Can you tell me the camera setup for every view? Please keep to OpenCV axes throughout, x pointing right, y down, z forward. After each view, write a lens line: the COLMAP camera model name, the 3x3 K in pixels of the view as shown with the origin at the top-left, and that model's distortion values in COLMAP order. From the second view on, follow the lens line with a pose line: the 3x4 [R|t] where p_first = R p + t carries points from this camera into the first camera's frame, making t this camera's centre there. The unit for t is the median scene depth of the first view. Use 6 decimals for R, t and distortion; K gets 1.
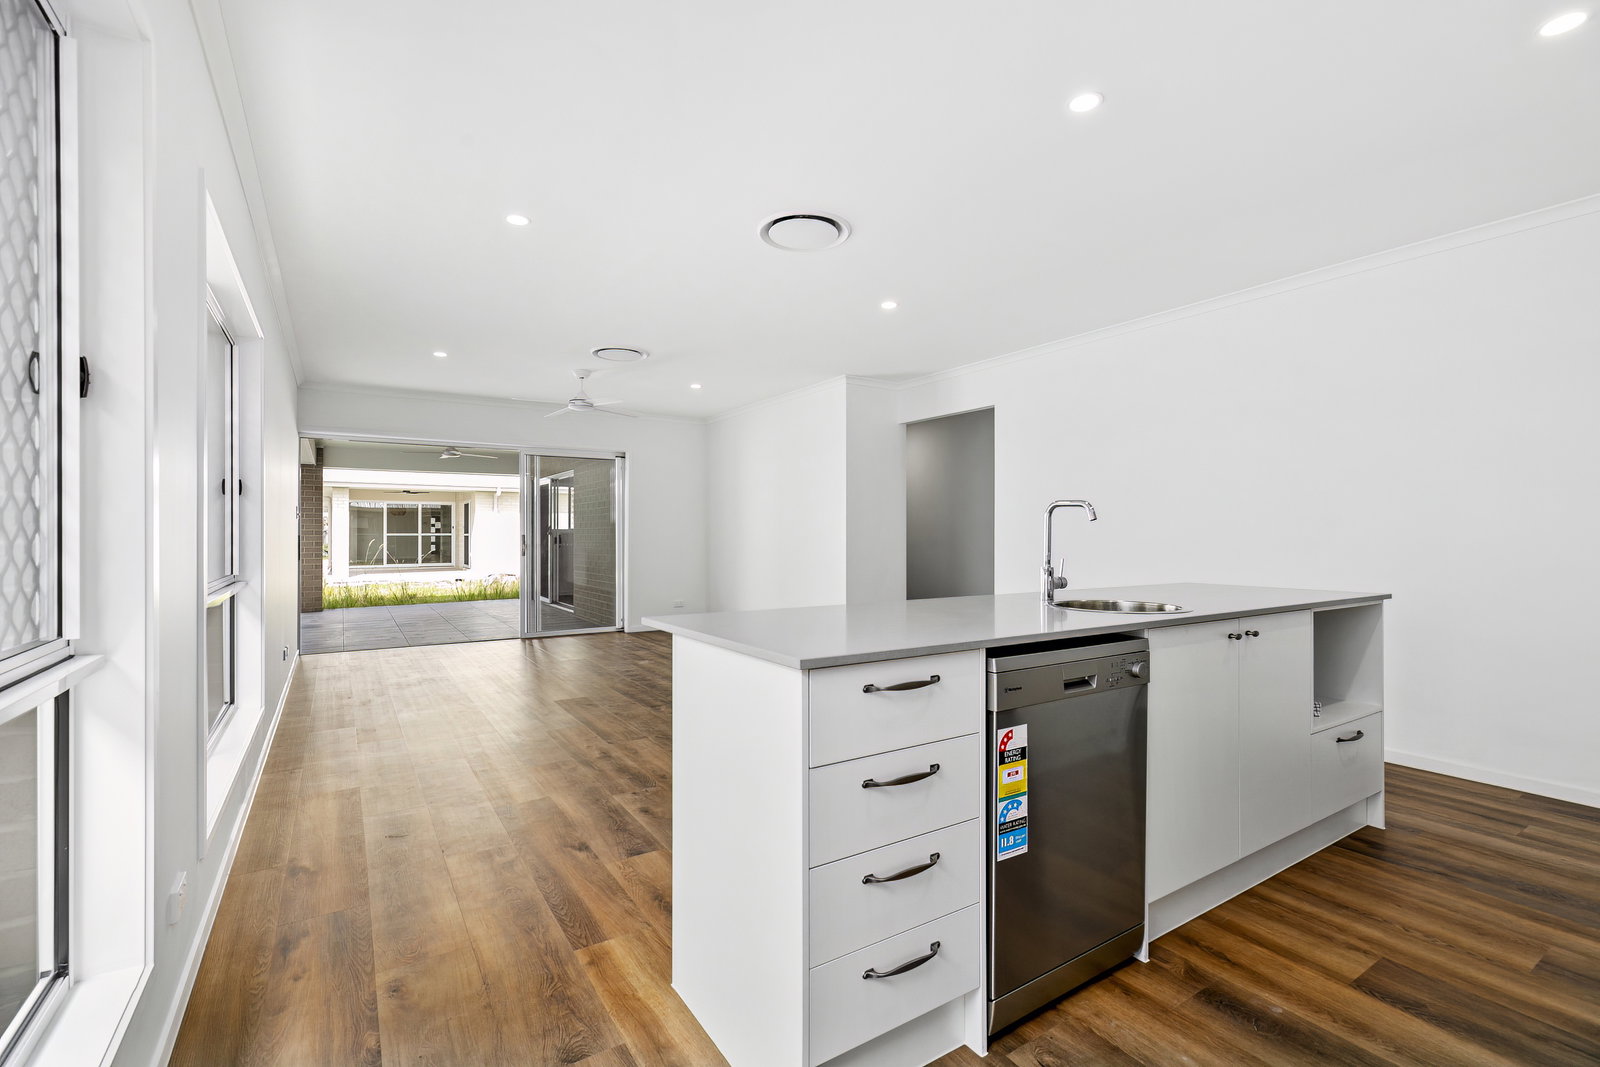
lens RADIAL K [[724.1, 0, 801.2], [0, 724.1, 533.5], [0, 0, 1]] dist [-0.000622, -0.000159]
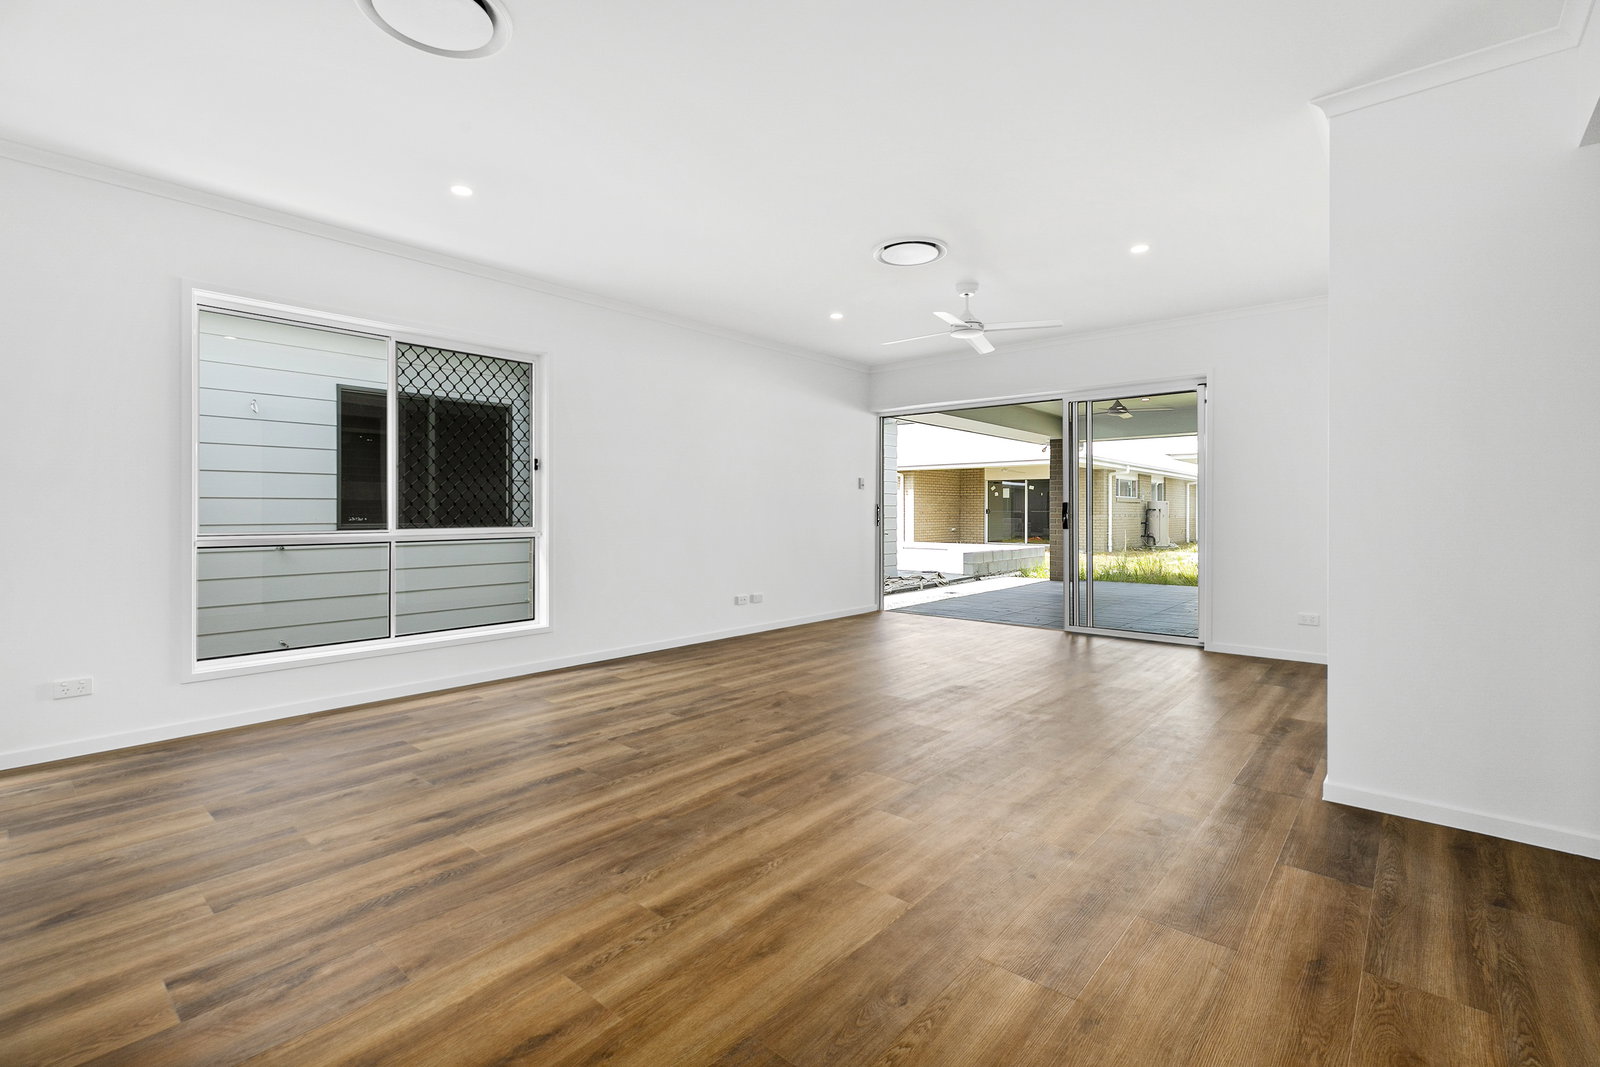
lens RADIAL K [[724.1, 0, 797.7], [0, 724.1, 522.4], [0, 0, 1]] dist [-0.000622, -0.000159]
pose [[0.274642, 0.018682, -0.961365, 0.573256], [-0.007432, 0.999823, 0.017306, 0.023012], [0.961518, 0.002392, 0.274732, 0.944861]]
